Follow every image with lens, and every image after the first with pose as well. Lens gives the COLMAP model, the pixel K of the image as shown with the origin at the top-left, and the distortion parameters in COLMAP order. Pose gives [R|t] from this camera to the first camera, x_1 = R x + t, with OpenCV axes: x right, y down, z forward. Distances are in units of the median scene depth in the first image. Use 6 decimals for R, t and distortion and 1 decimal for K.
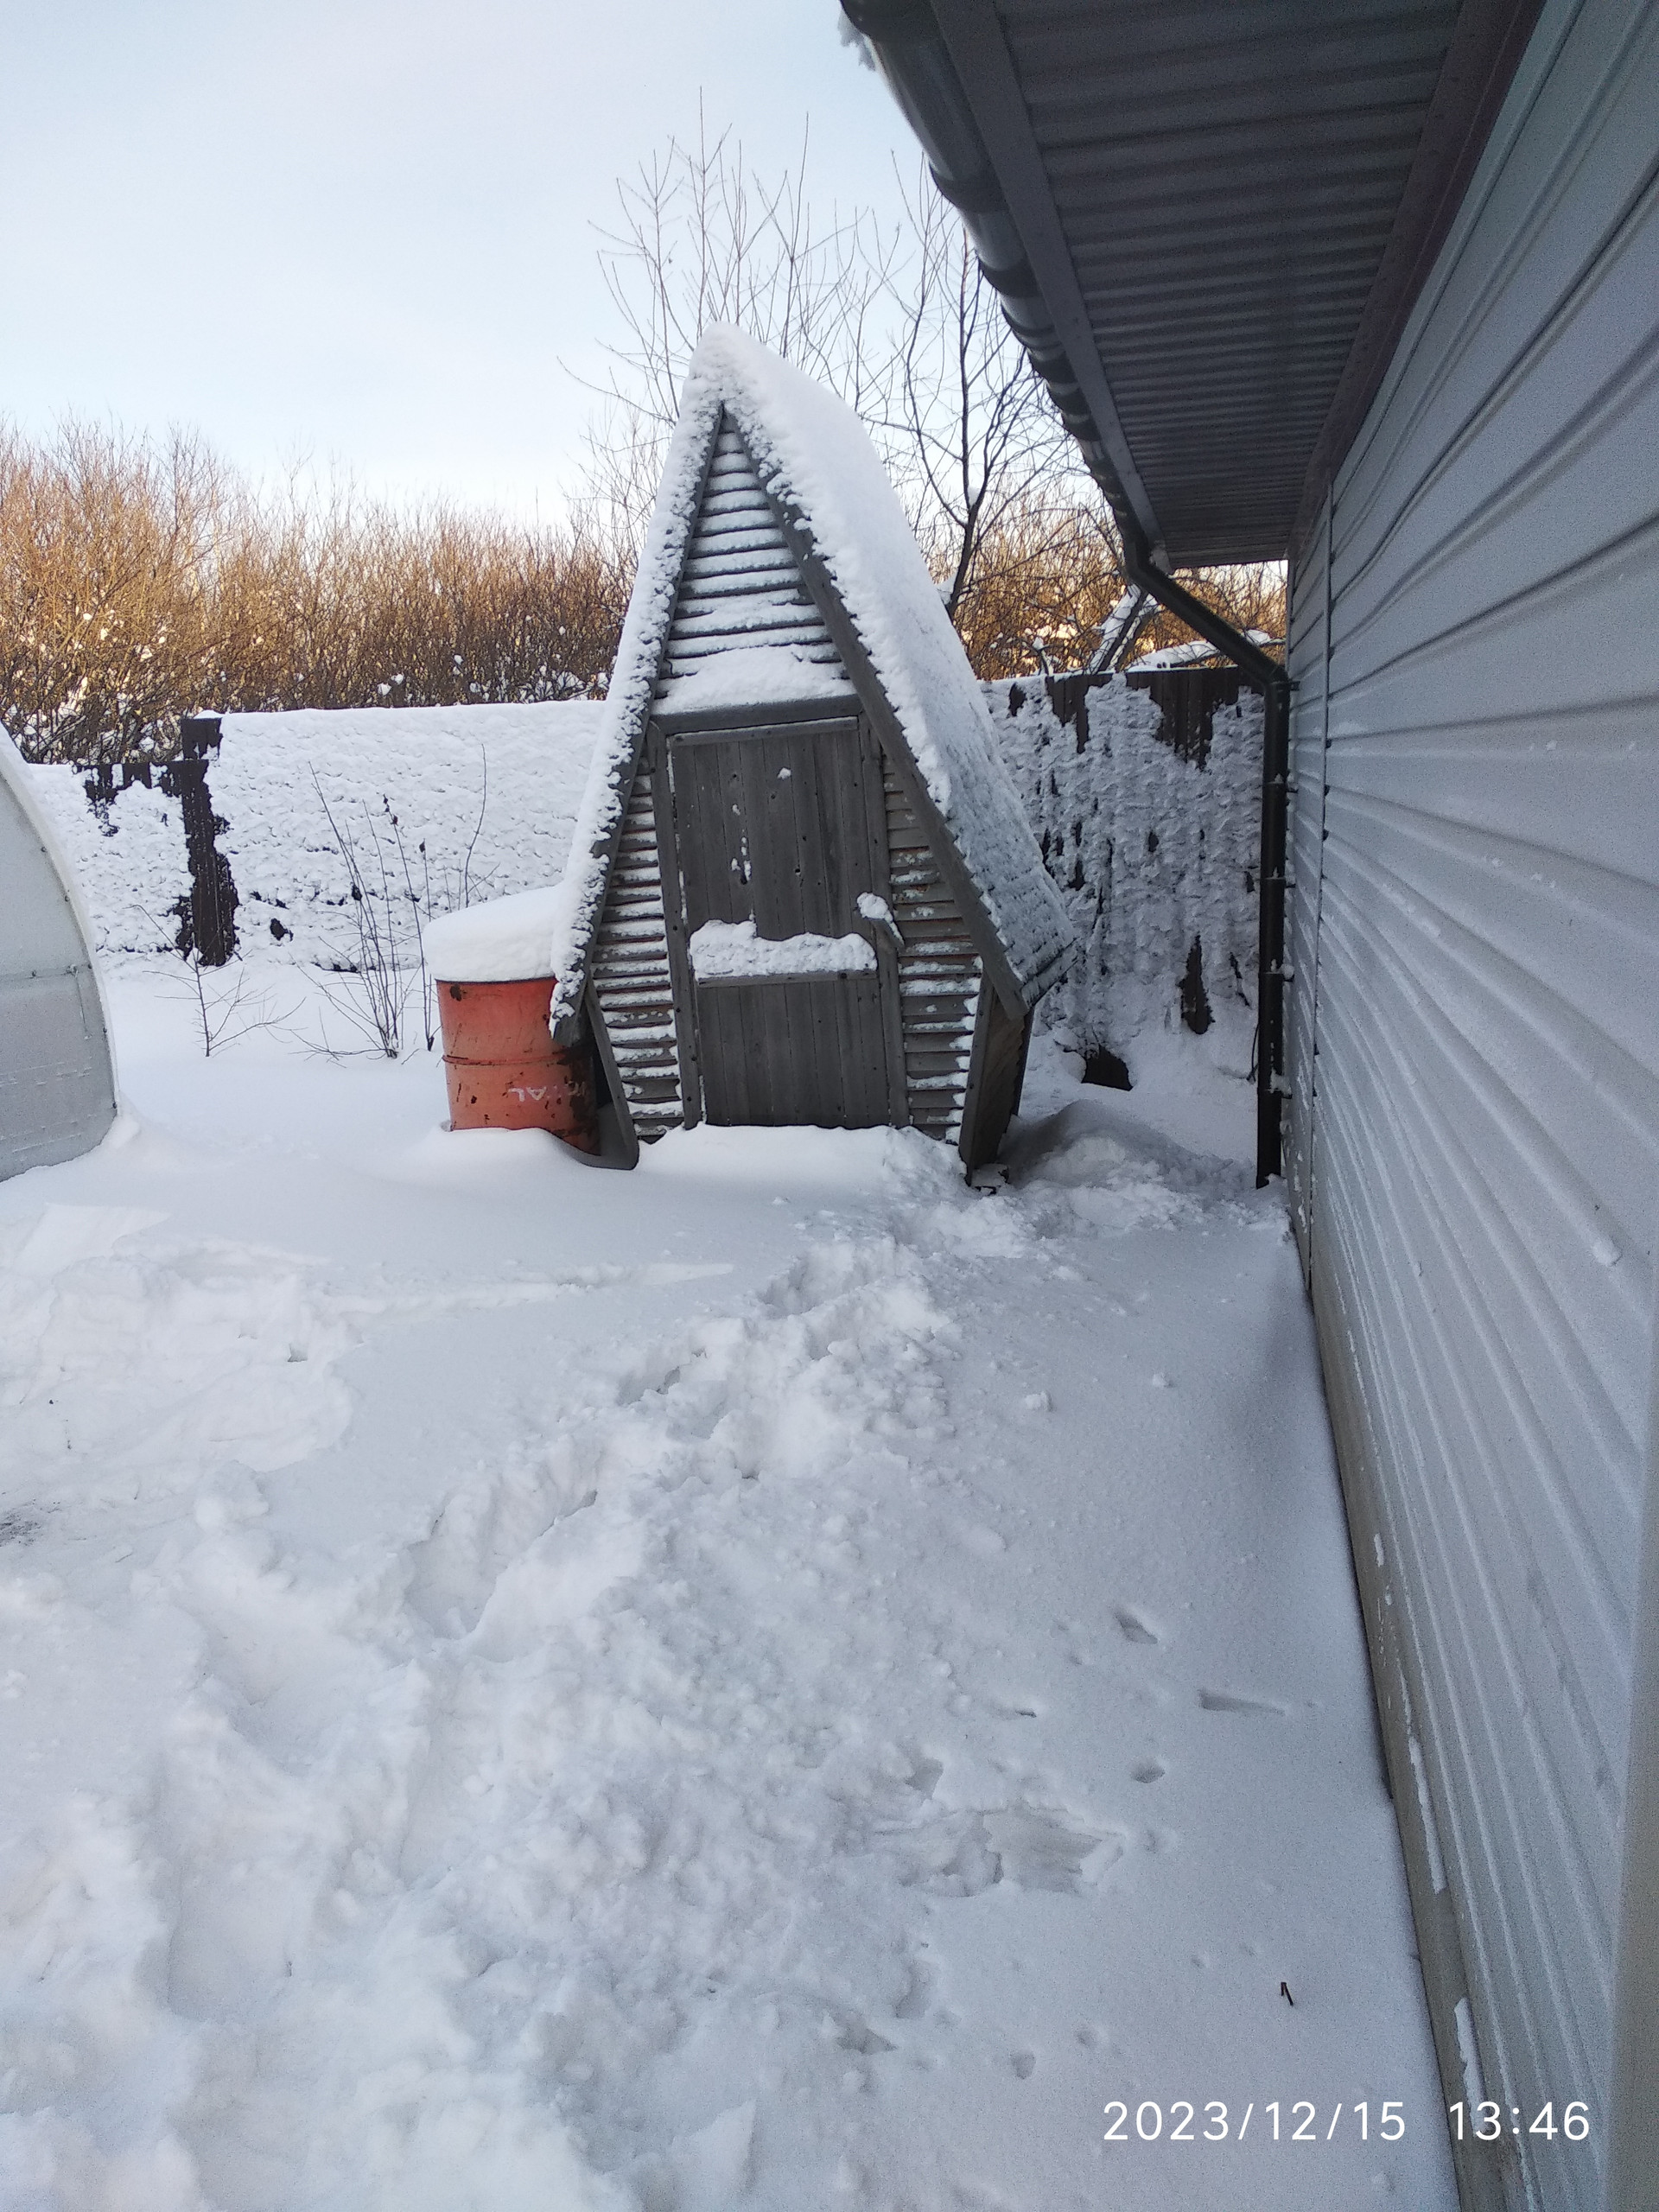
lens RADIAL K [[1702.6, 0, 820.6], [0, 1702.6, 1098.3], [0, 0, 1]] dist [0.055769, -0.059246]
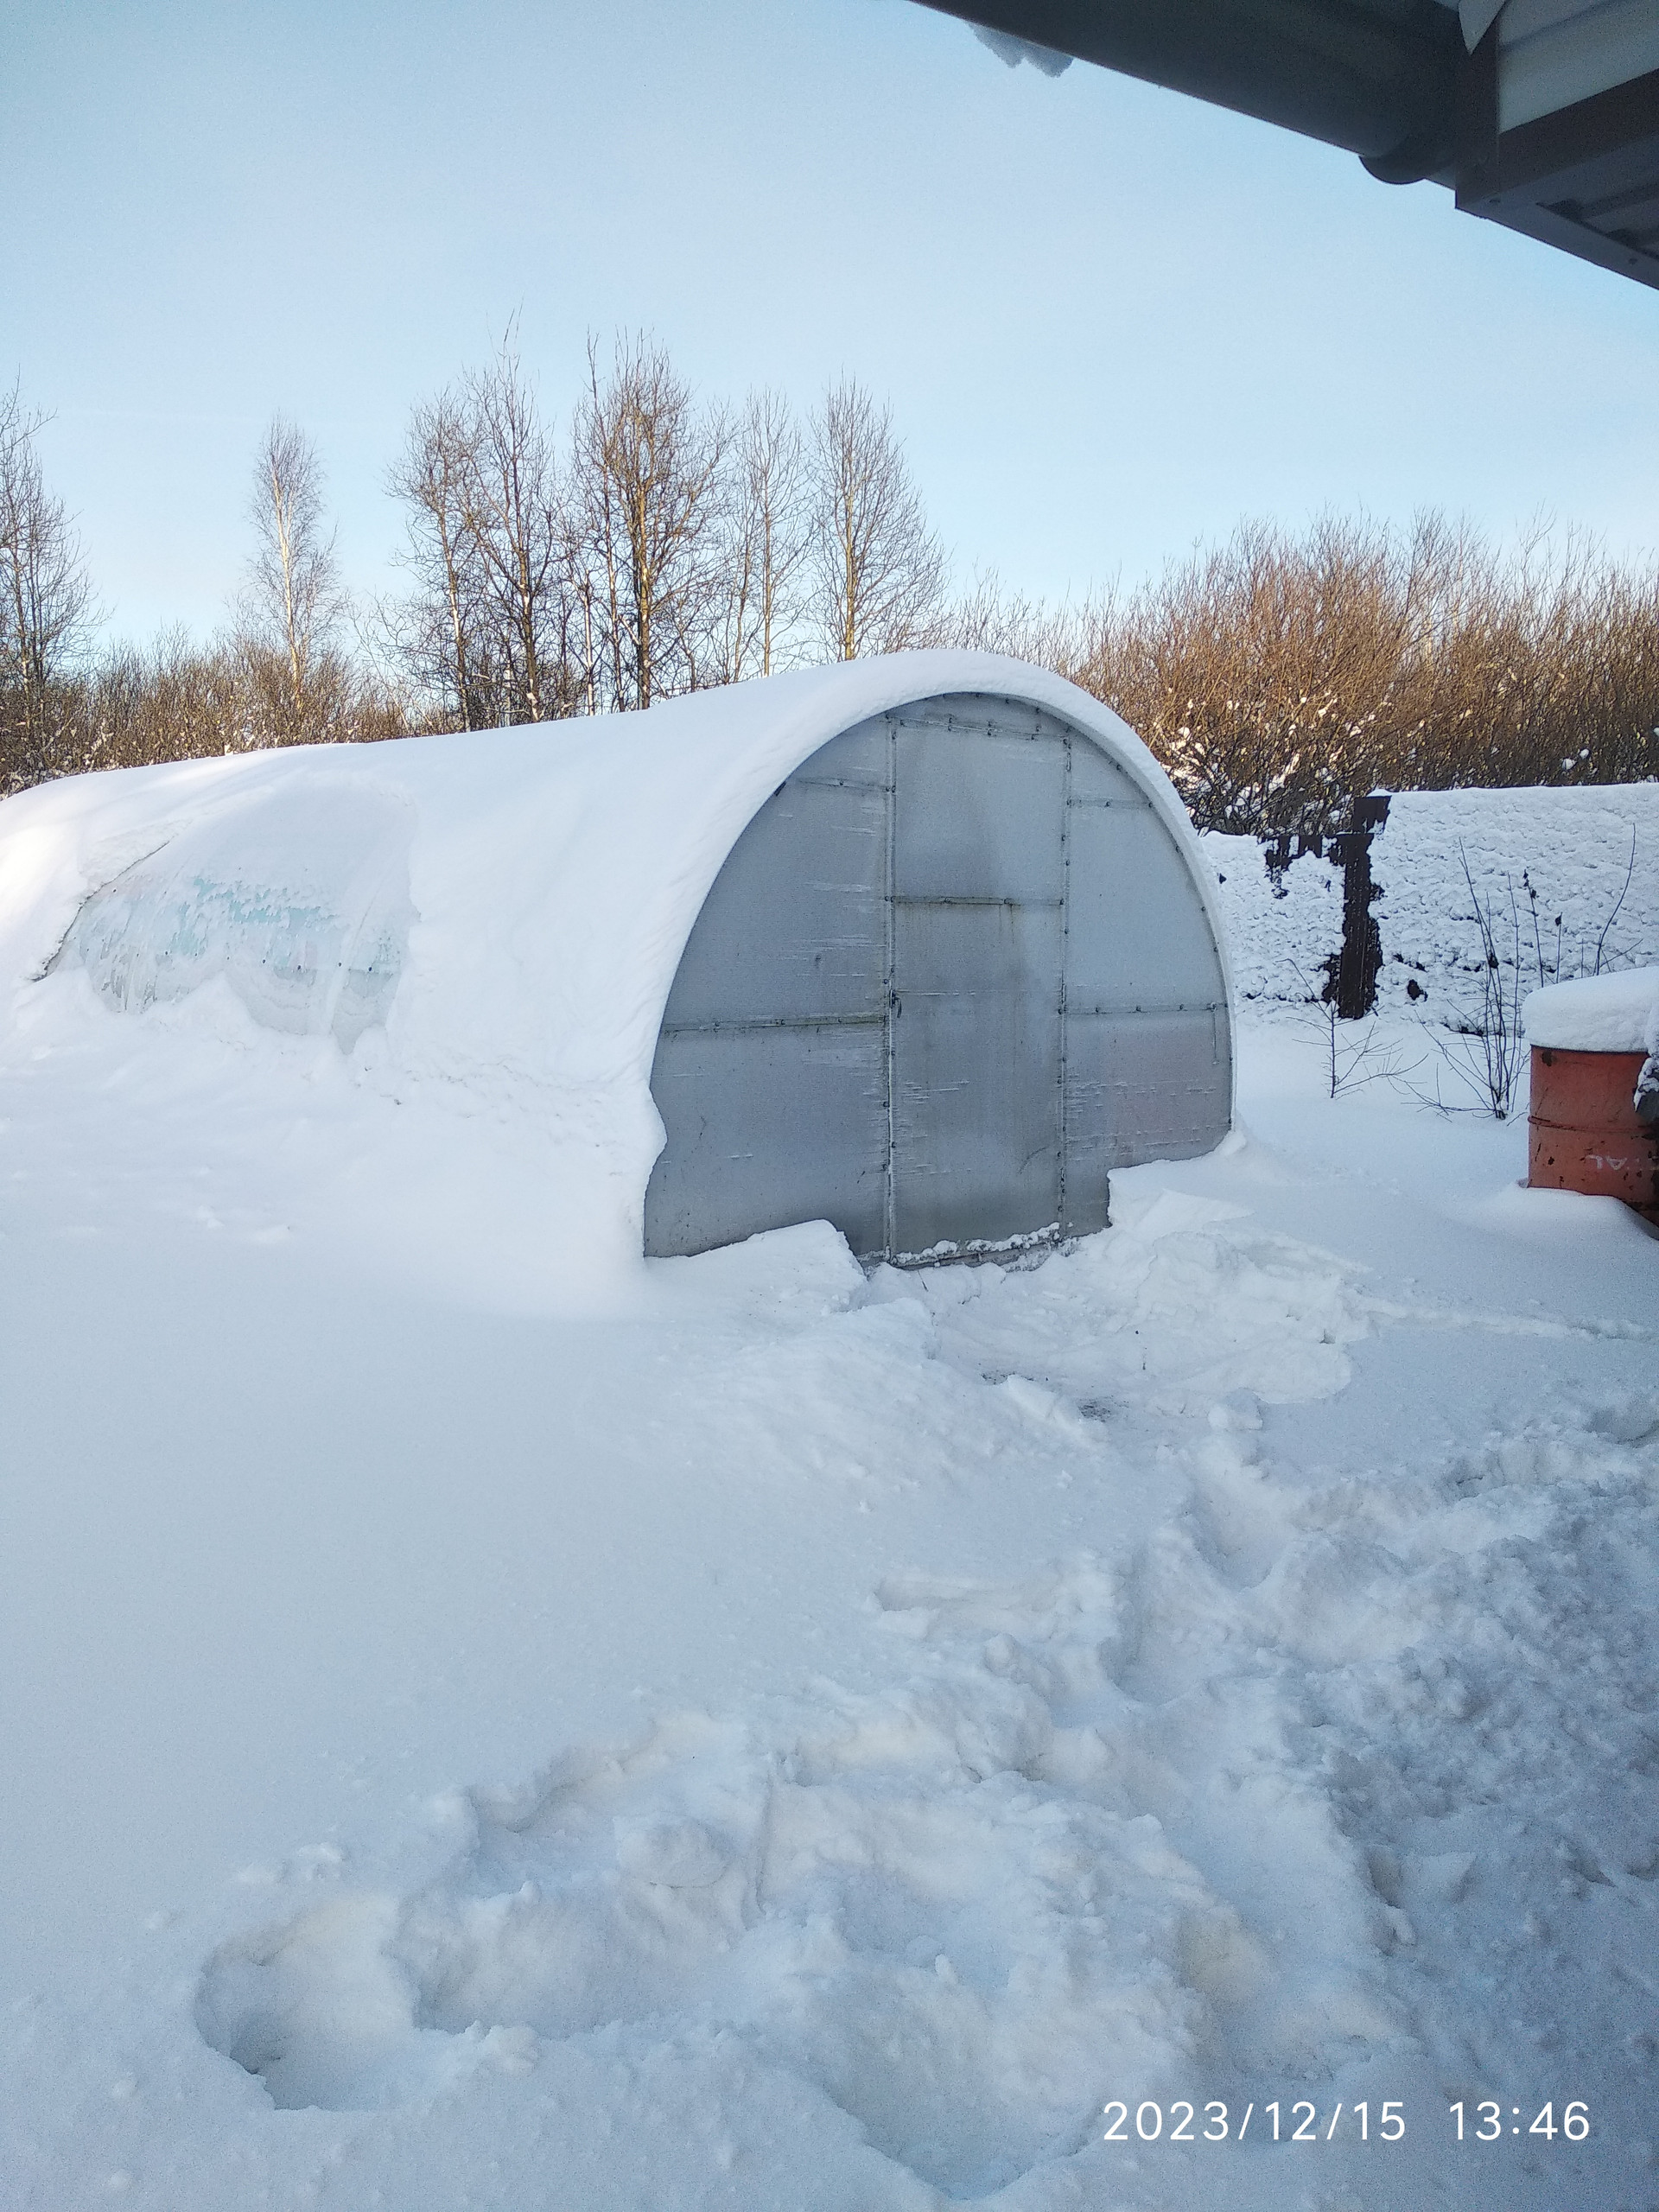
lens RADIAL K [[1702.6, 0, 822.3], [0, 1702.6, 1099.8], [0, 0, 1]] dist [0.055769, -0.059246]
pose [[0.784613, 0.116723, -0.608899, 0.086786], [-0.138215, 0.990333, 0.011742, 0.013648], [0.604384, 0.074946, 0.793160, -0.119089]]
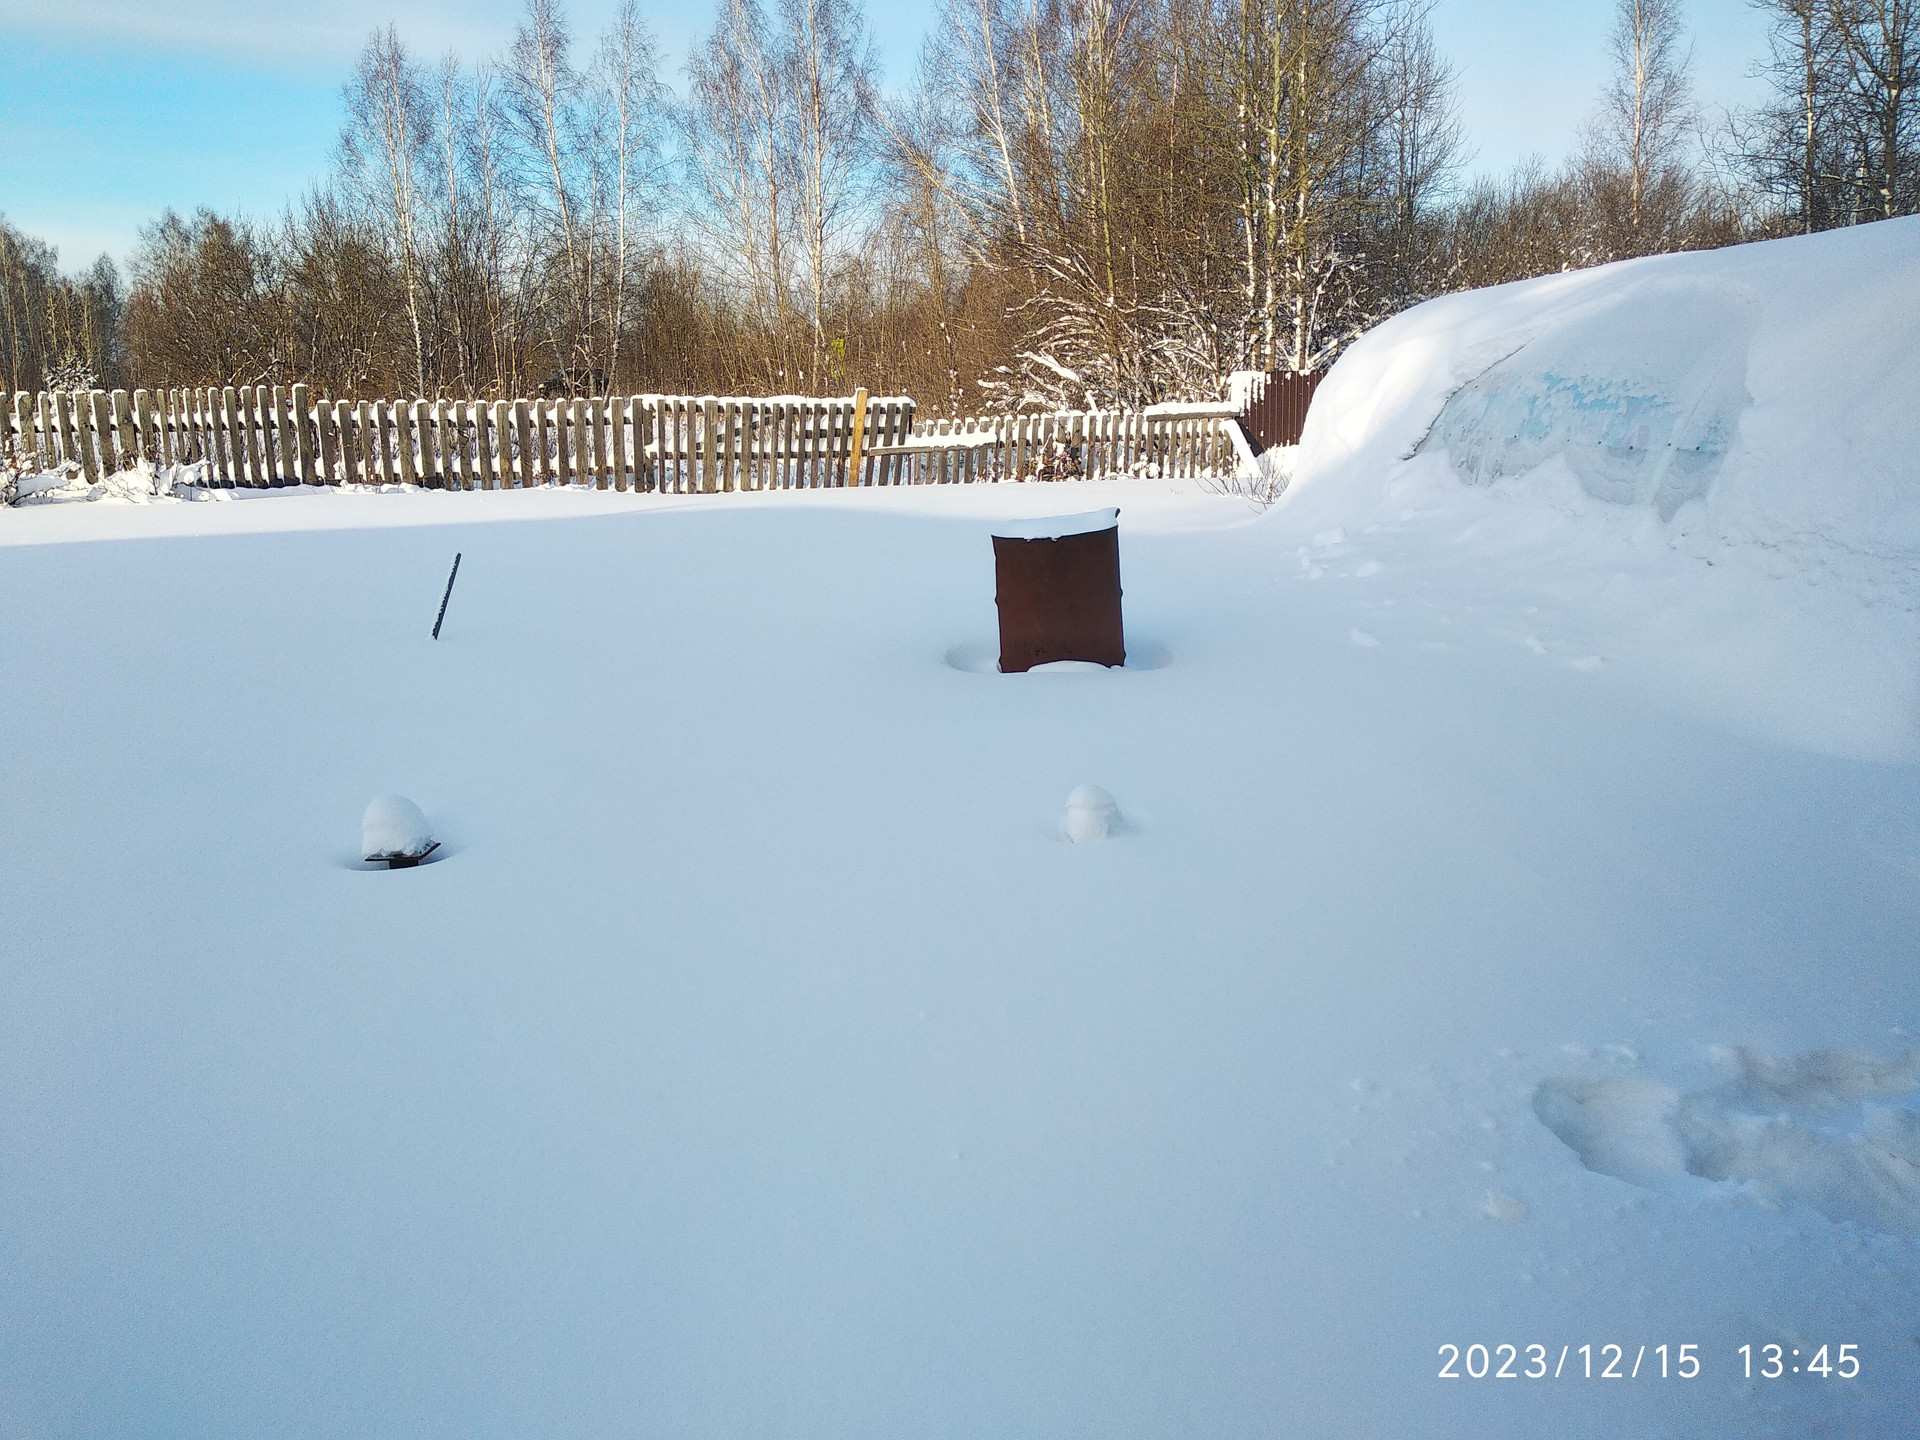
lens RADIAL K [[1477.8, 0, 967.3], [0, 1477.8, 681.4], [0, 0, 1]] dist [0.055769, -0.059246]
pose [[0.205279, 0.224649, -0.952572, 0.154045], [-0.173805, 0.966197, 0.190407, 0.032106], [0.963147, 0.126476, 0.237385, -0.184623]]
